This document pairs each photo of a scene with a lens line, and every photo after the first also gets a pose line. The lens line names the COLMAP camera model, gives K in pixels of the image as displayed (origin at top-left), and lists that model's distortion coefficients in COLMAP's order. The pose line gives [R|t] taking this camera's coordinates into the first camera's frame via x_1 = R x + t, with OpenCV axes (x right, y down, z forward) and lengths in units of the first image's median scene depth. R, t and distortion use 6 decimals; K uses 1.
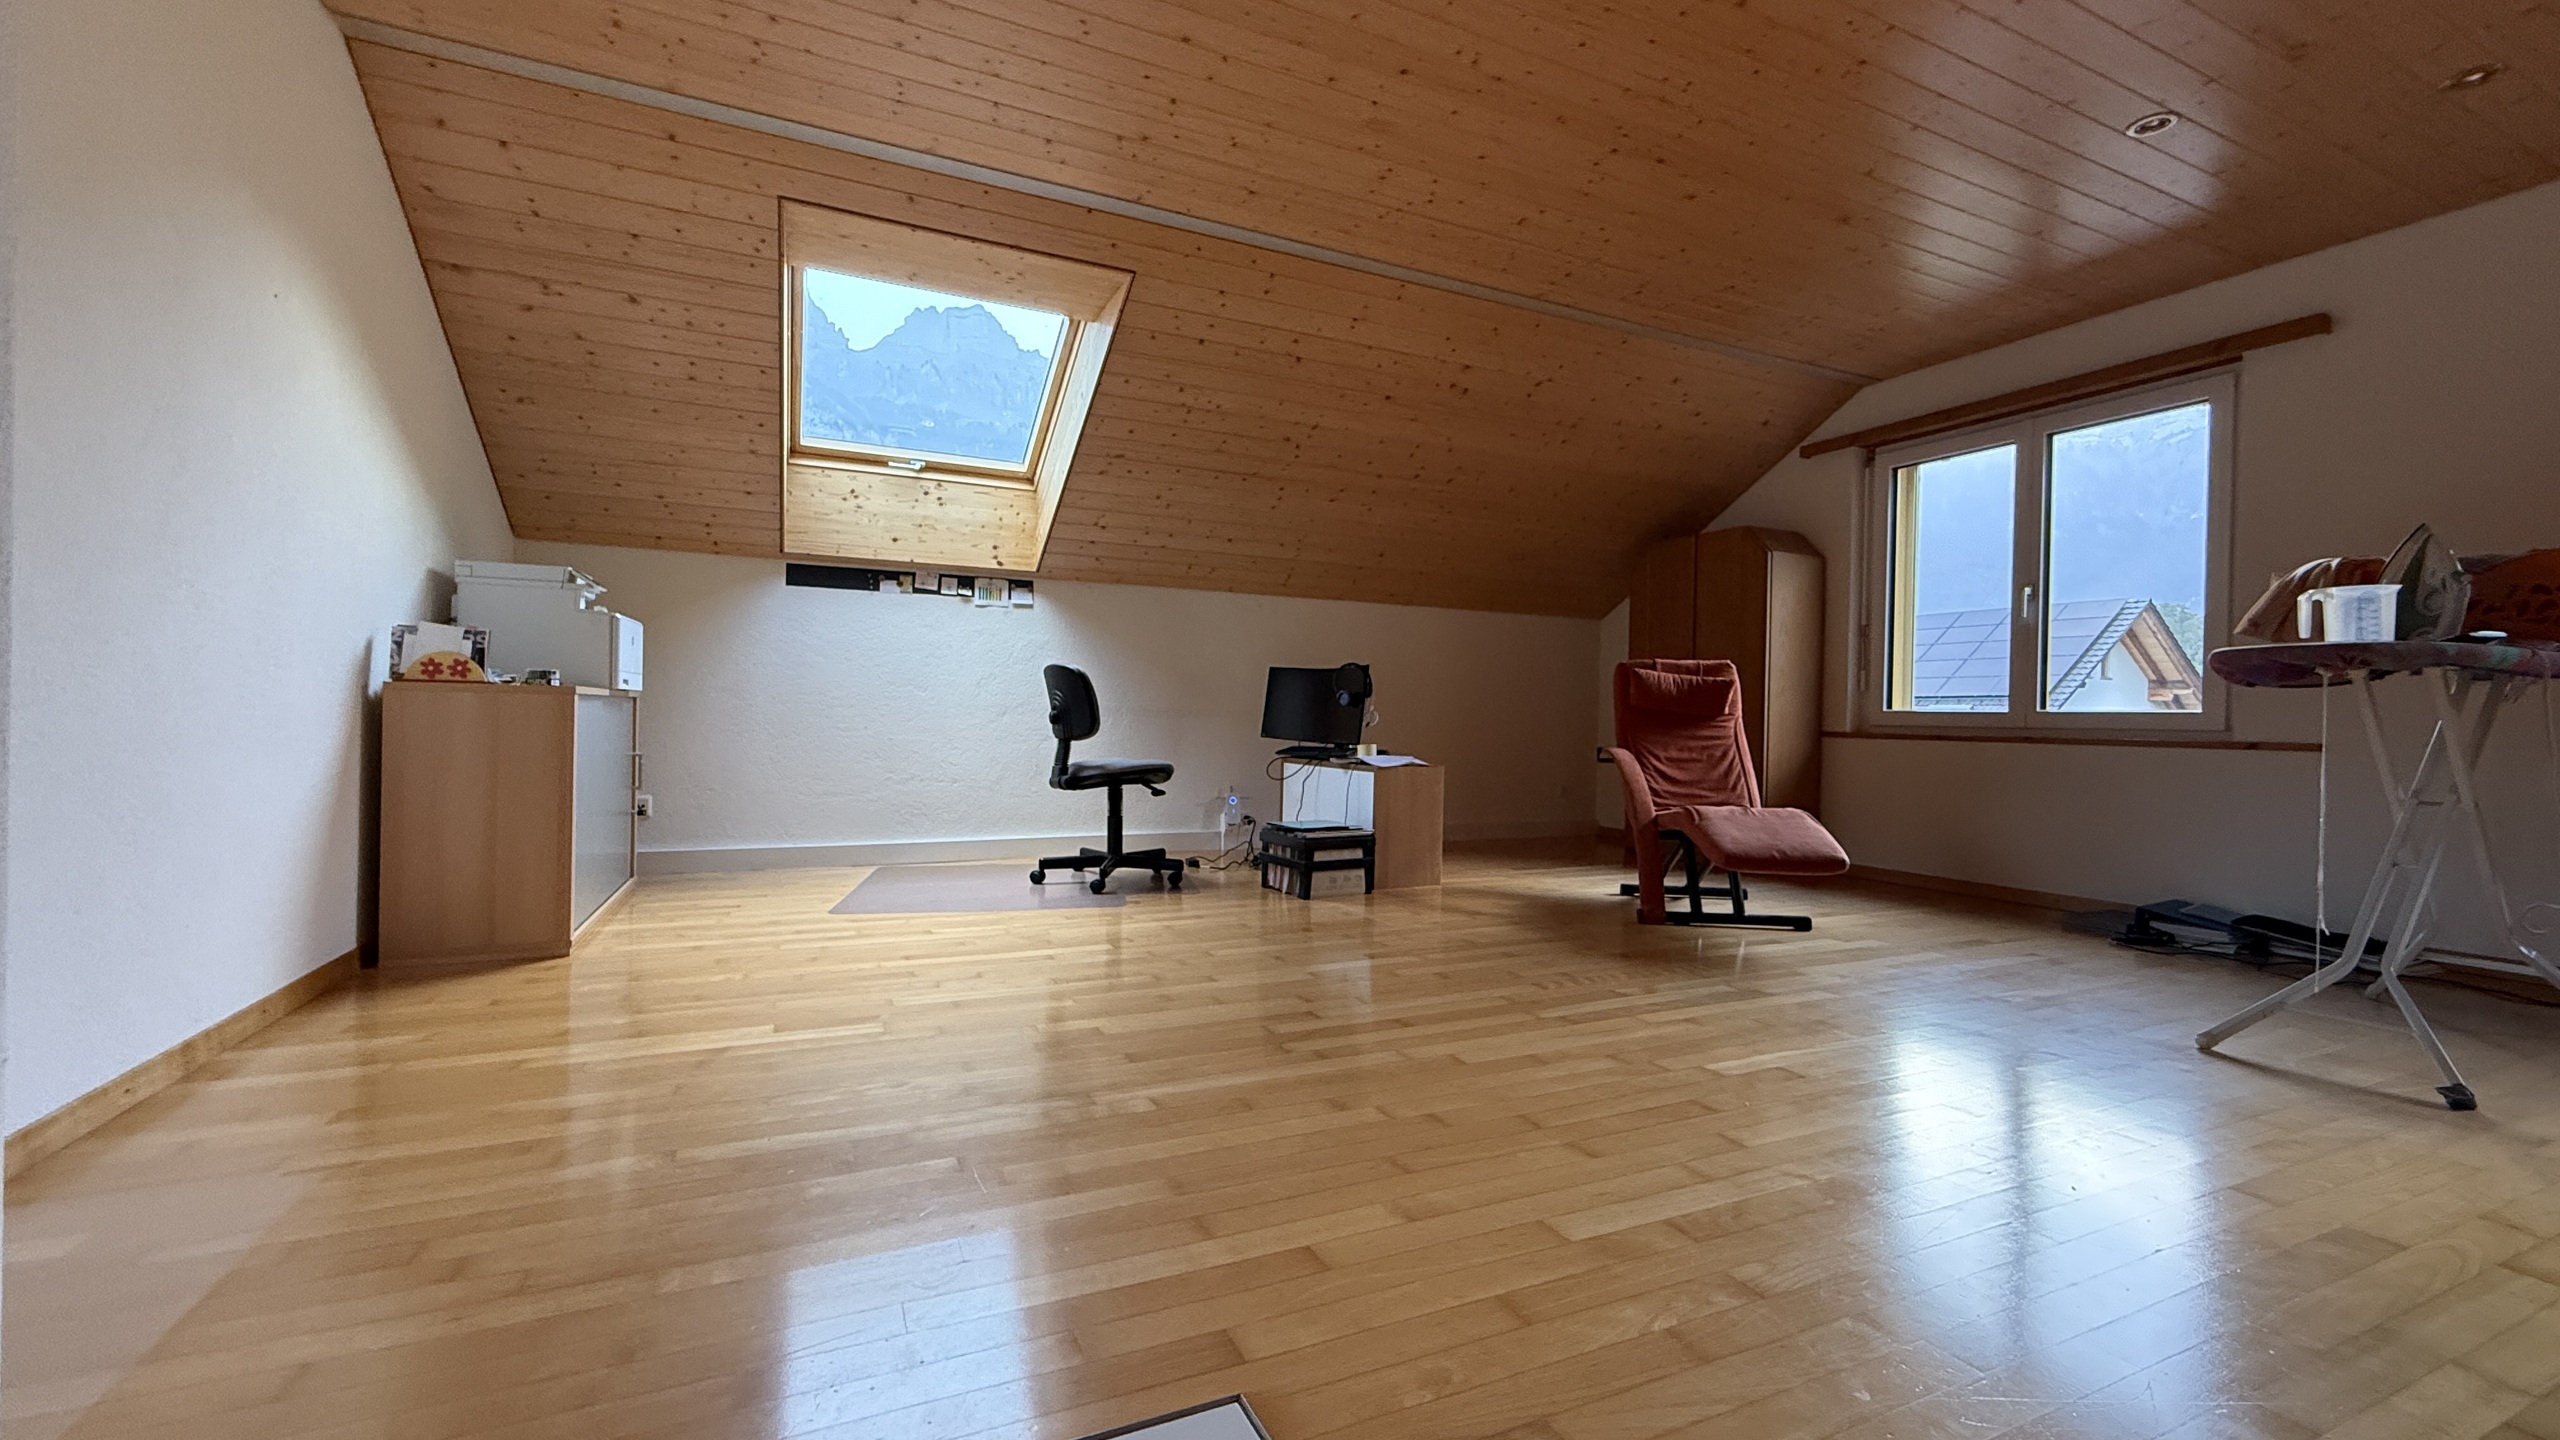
lens RADIAL K [[1003.4, 0, 1301.7], [0, 1003.4, 721.7], [0, 0, 1]] dist [-0.009954, 0.000125]
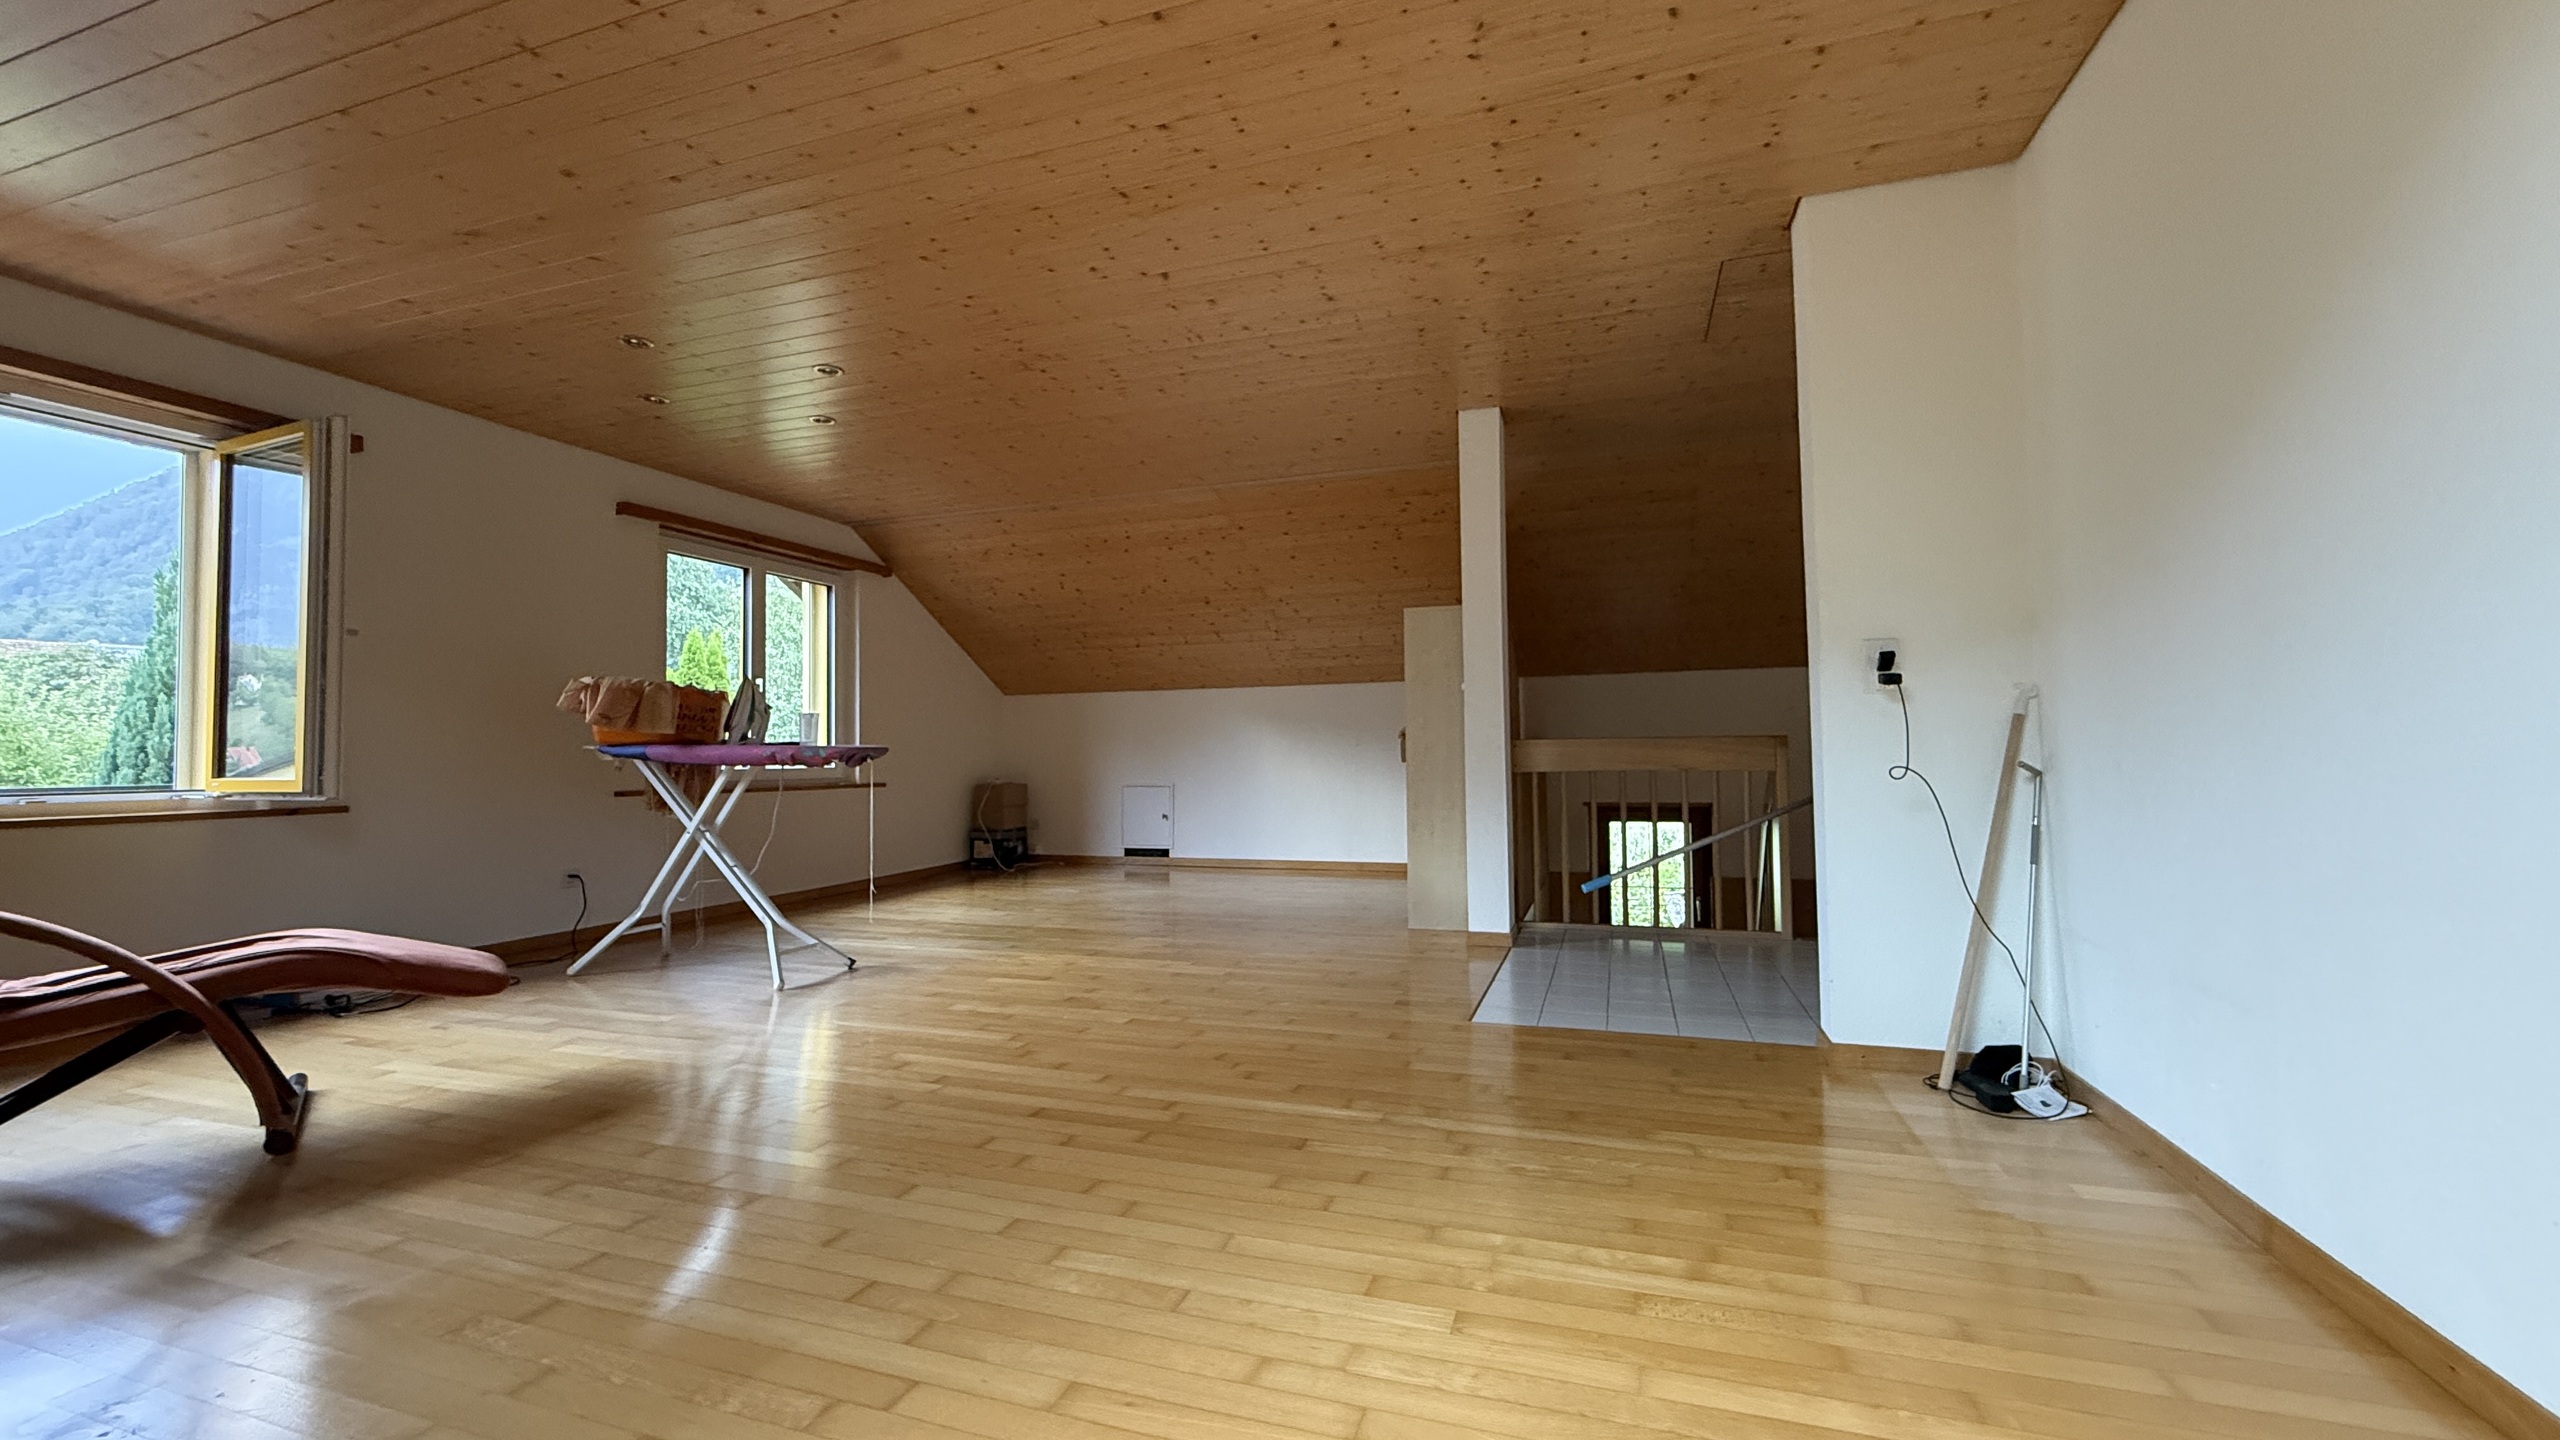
lens RADIAL K [[1003.4, 0, 1285.2], [0, 1003.4, 728.9], [0, 0, 1]] dist [-0.009954, 0.000125]
pose [[-0.701409, -0.004083, 0.712747, -0.654336], [-0.011416, 0.999920, -0.005506, -0.063428], [-0.712667, -0.011998, -0.701399, 1.280932]]
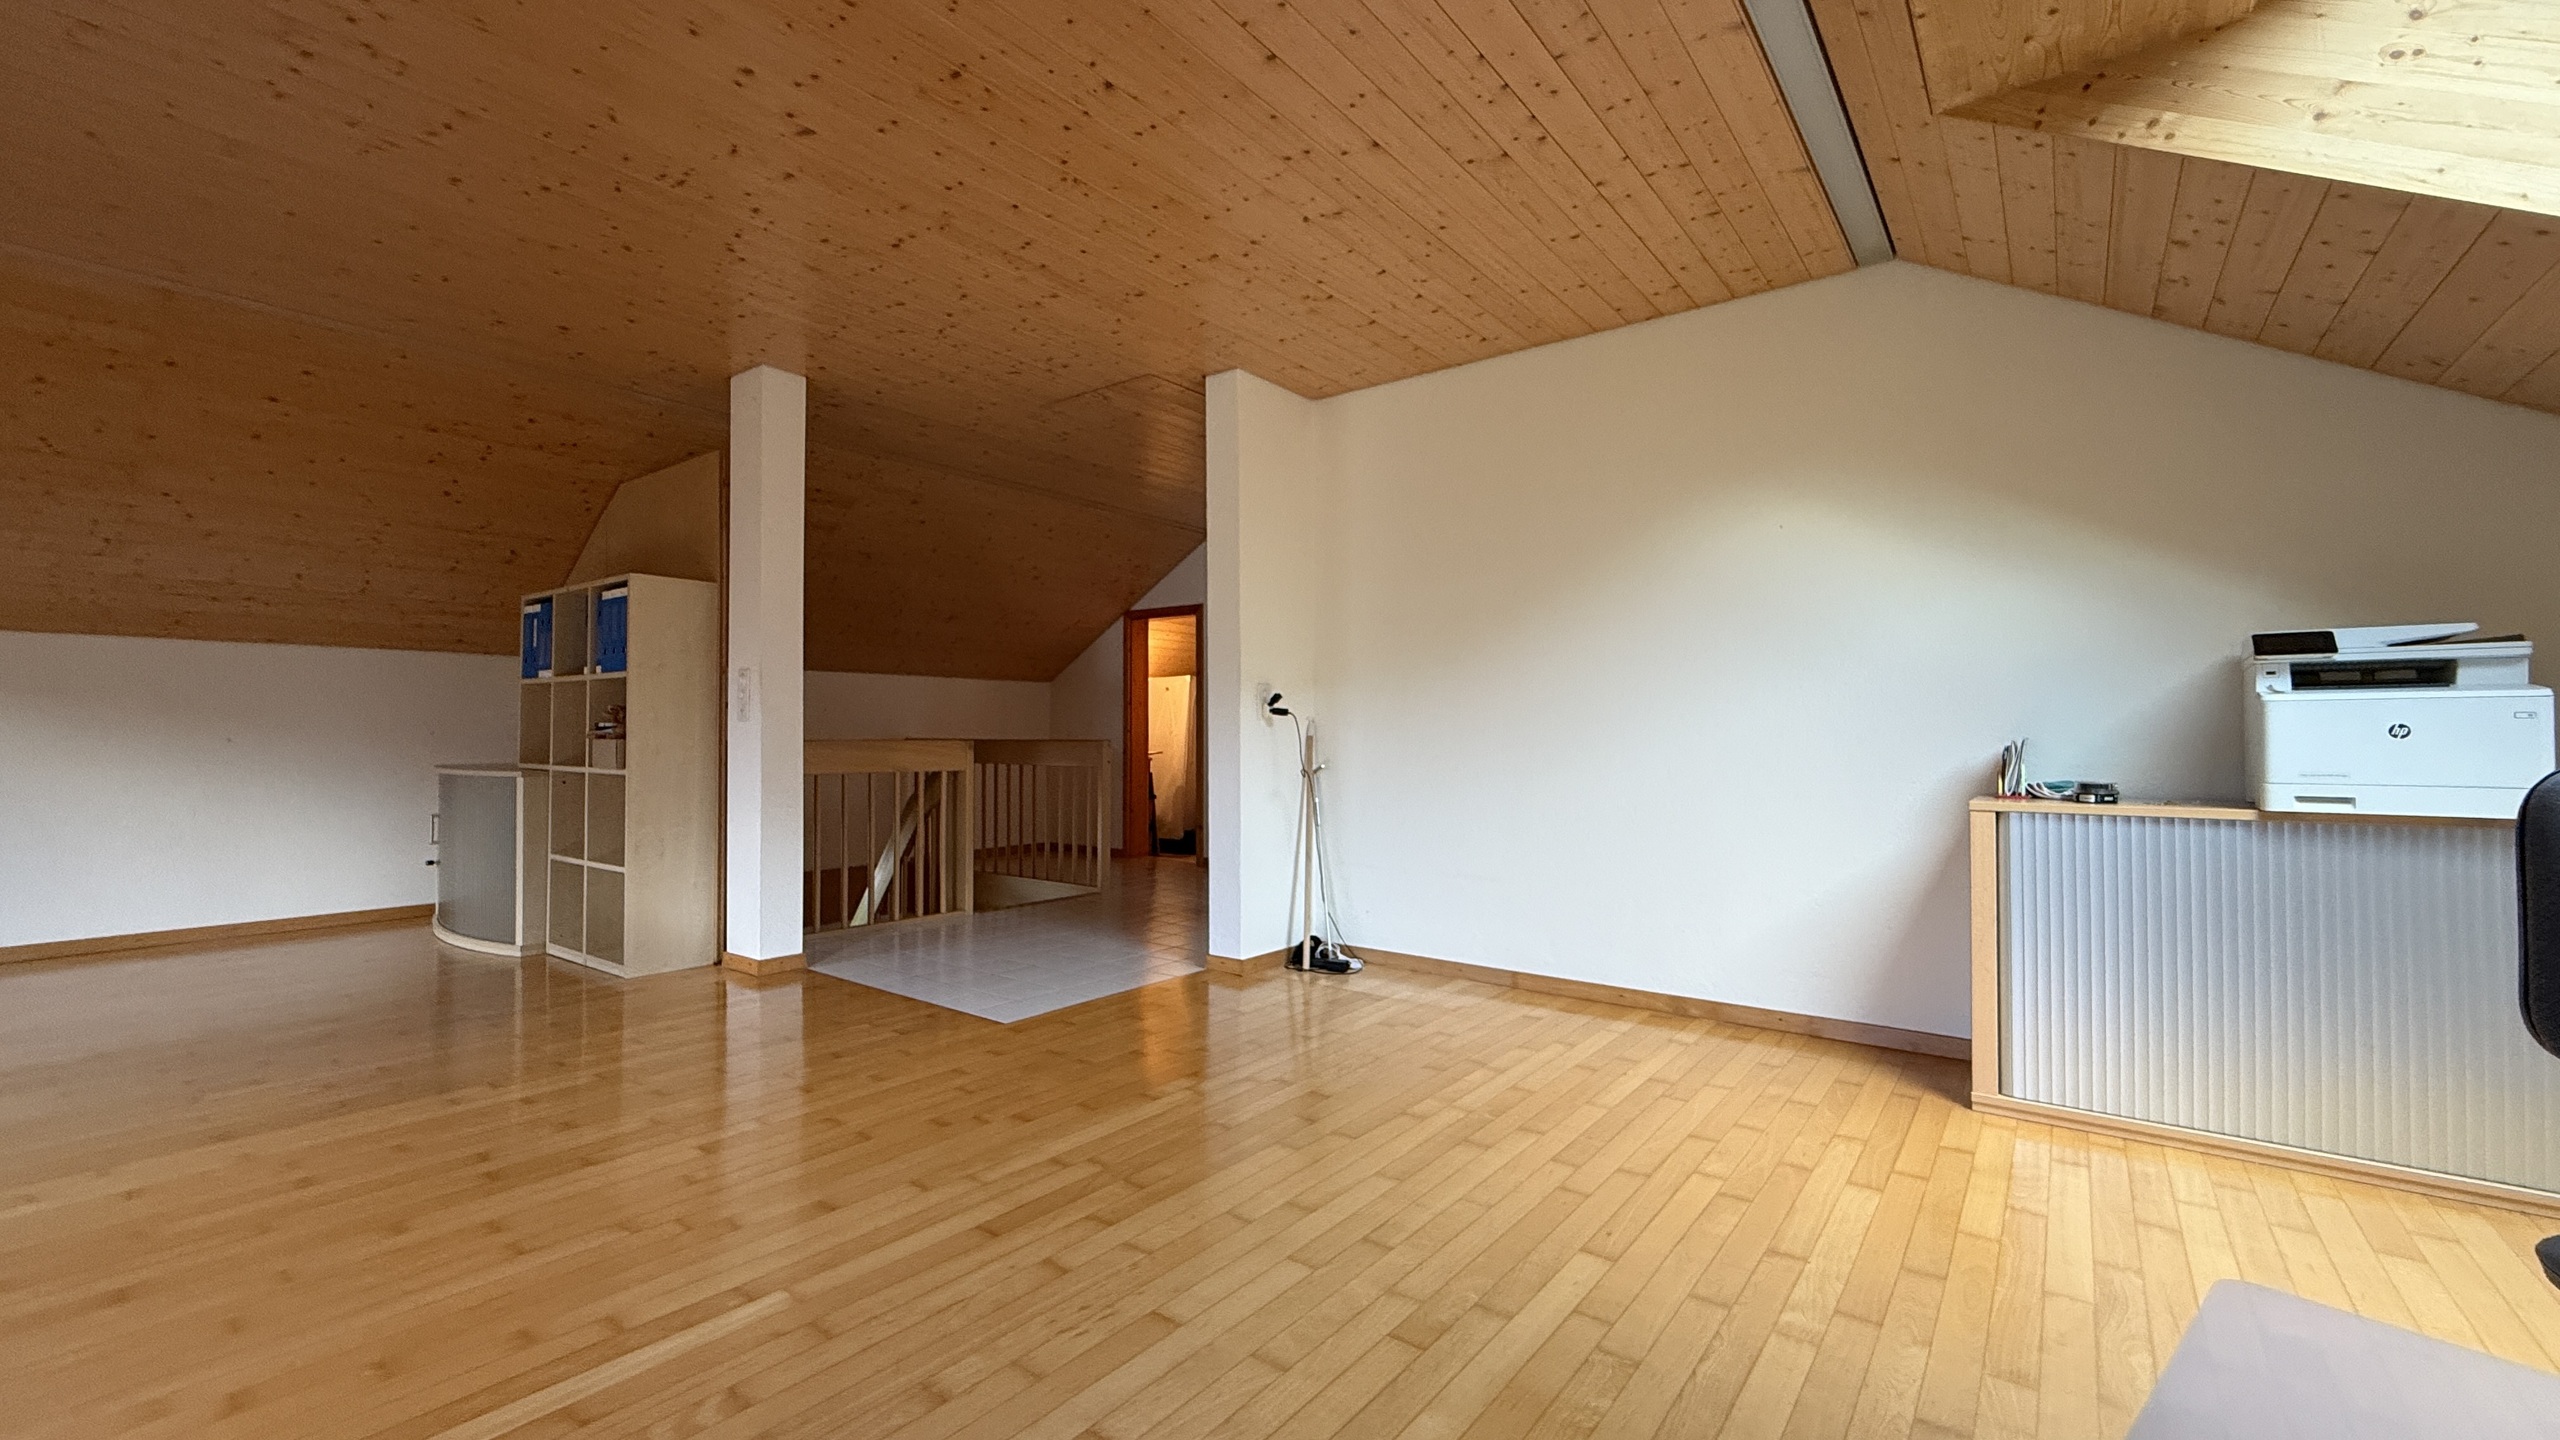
lens RADIAL K [[1003.4, 0, 1268.1], [0, 1003.4, 723.5], [0, 0, 1]] dist [-0.009954, 0.000125]
pose [[-0.911403, -0.037814, -0.409775, 0.196000], [-0.030114, 0.999228, -0.025230, -0.068905], [0.410413, -0.010654, -0.911838, 1.517704]]
